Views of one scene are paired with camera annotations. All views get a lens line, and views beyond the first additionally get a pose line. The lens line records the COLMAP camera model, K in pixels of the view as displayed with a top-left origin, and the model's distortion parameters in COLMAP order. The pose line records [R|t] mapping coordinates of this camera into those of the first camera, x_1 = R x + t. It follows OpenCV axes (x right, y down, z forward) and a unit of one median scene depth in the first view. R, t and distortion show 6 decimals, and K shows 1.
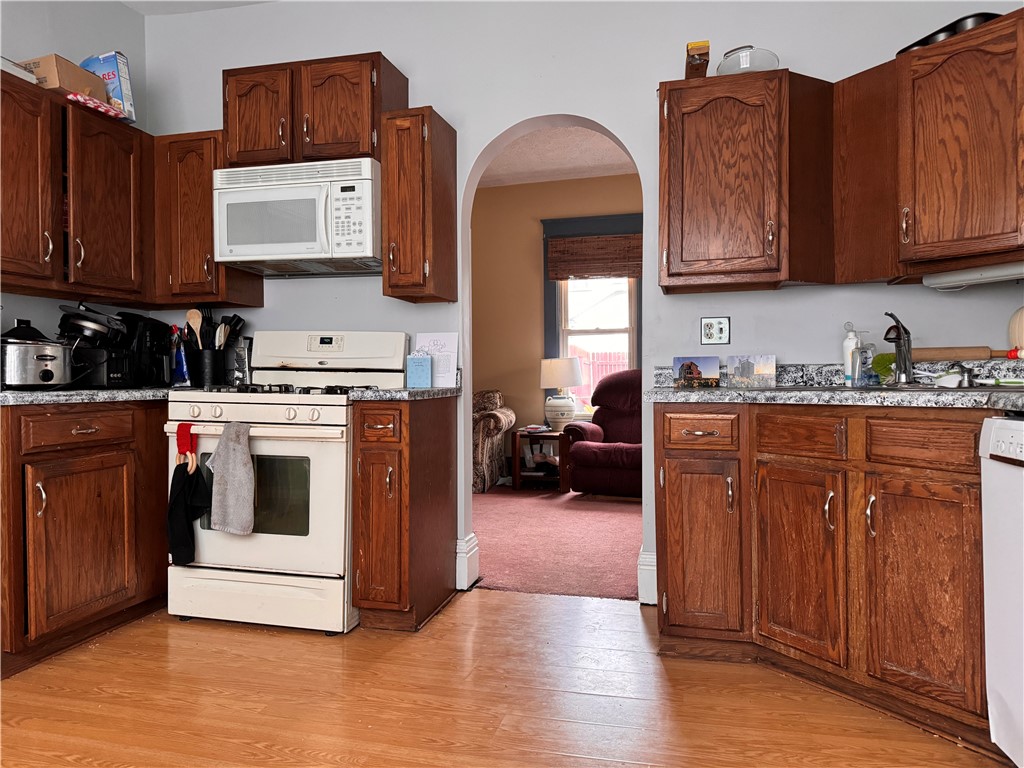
lens RADIAL K [[723.9, 0, 513.3], [0, 723.9, 390.3], [0, 0, 1]] dist [0.067671, -0.068358]
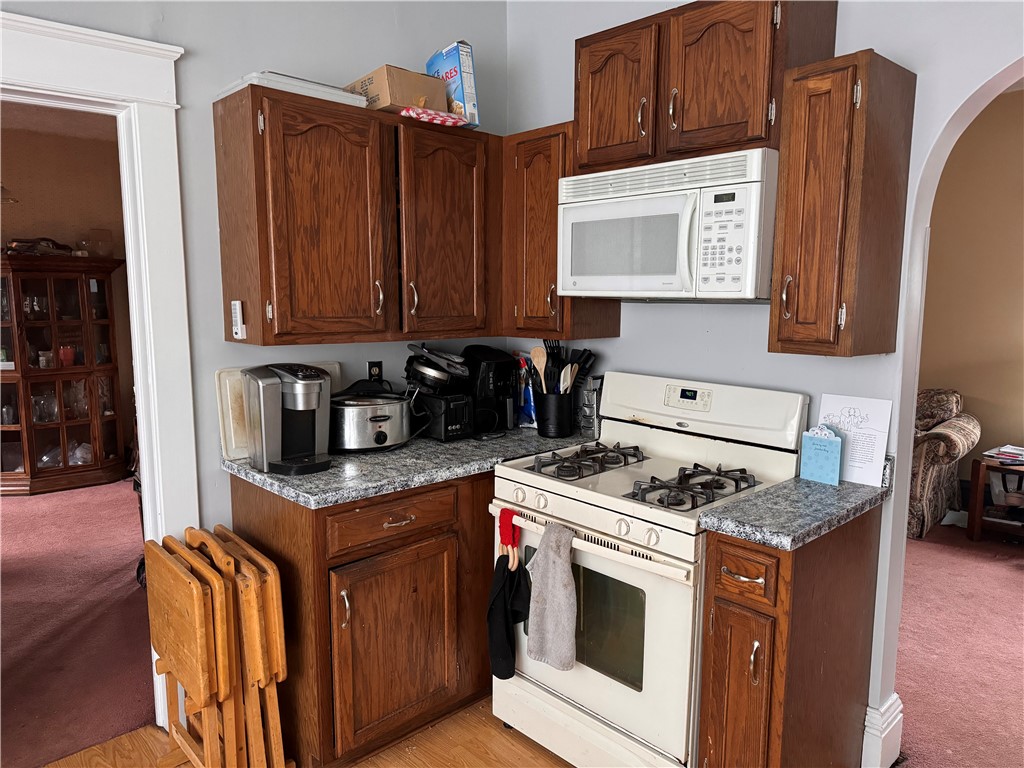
lens RADIAL K [[723.9, 0, 514.6], [0, 723.9, 391.5], [0, 0, 1]] dist [0.067671, -0.068358]
pose [[0.848843, 0.079818, -0.522584, -0.023609], [-0.017276, 0.992196, 0.123482, -0.177305], [0.528362, -0.095789, 0.843598, 0.307923]]
